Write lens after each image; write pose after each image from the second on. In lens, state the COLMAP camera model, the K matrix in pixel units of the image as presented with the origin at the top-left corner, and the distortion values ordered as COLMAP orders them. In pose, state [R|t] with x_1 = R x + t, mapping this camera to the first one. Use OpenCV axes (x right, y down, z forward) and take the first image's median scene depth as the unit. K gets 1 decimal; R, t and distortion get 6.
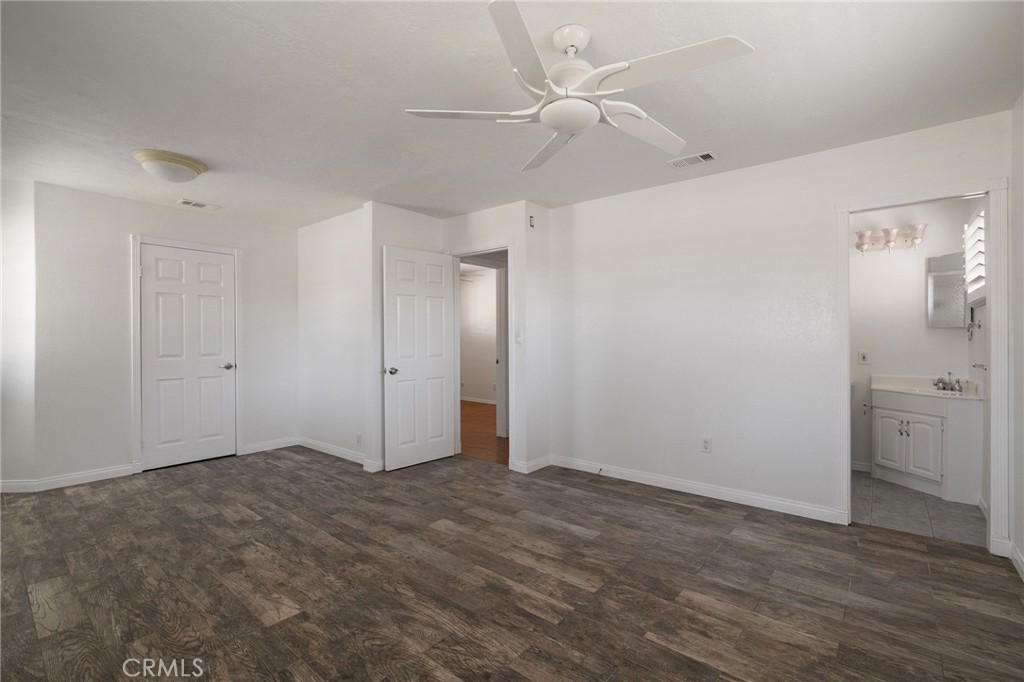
lens RADIAL K [[459.3, 0, 509.2], [0, 459.3, 336.1], [0, 0, 1]] dist [-0.005593, 0.000875]
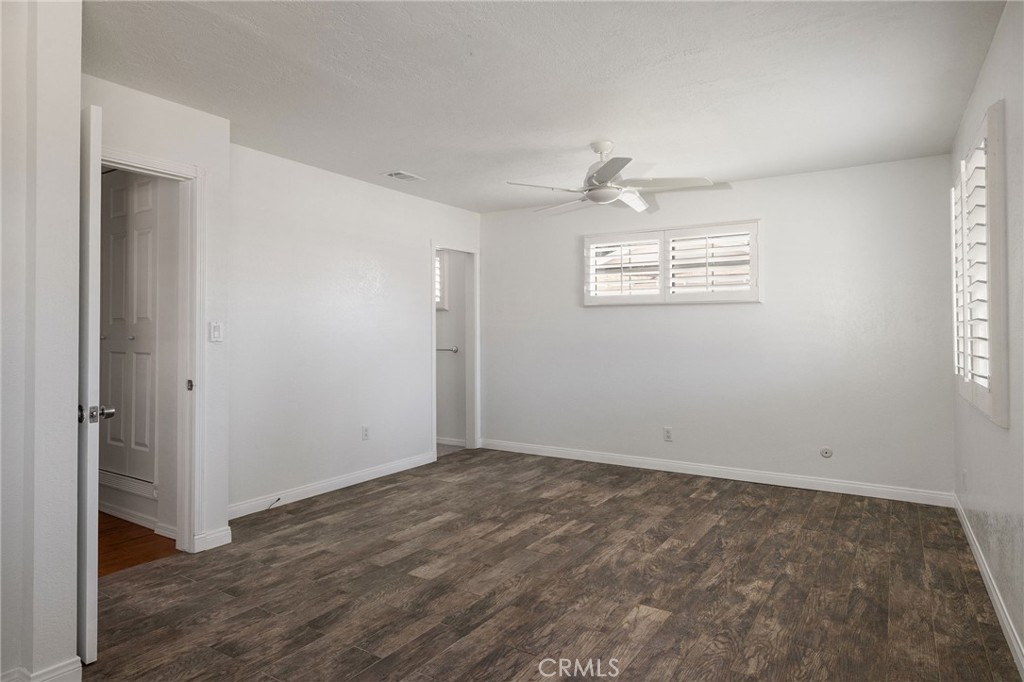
lens RADIAL K [[594.4, 0, 516.2], [0, 594.4, 337.7], [0, 0, 1]] dist [-0.000688, 0.000491]
pose [[-0.126138, -0.008919, 0.991973, -1.267259], [-0.005153, 0.999952, 0.008336, 0.002879], [-0.991999, -0.004060, -0.126178, 1.065001]]
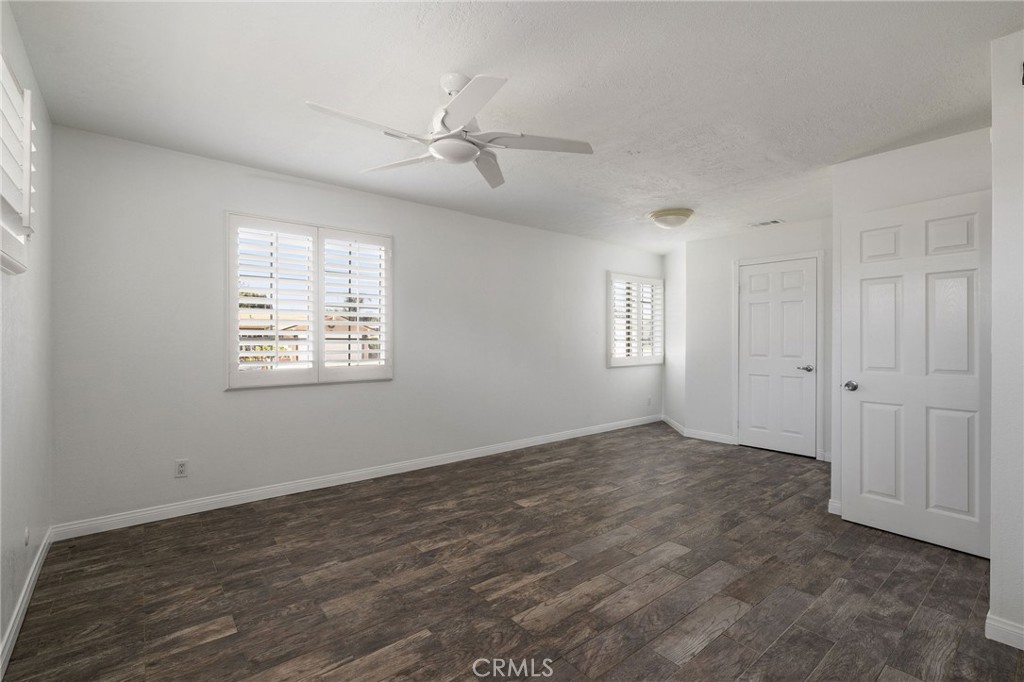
lens RADIAL K [[459.3, 0, 516.5], [0, 459.3, 340.1], [0, 0, 1]] dist [-0.005593, 0.000875]
pose [[-0.179521, -0.000173, -0.983754, 0.857261], [-0.000328, 1.000000, -0.000116, 0.005561], [0.983754, 0.000302, -0.179521, 0.933705]]
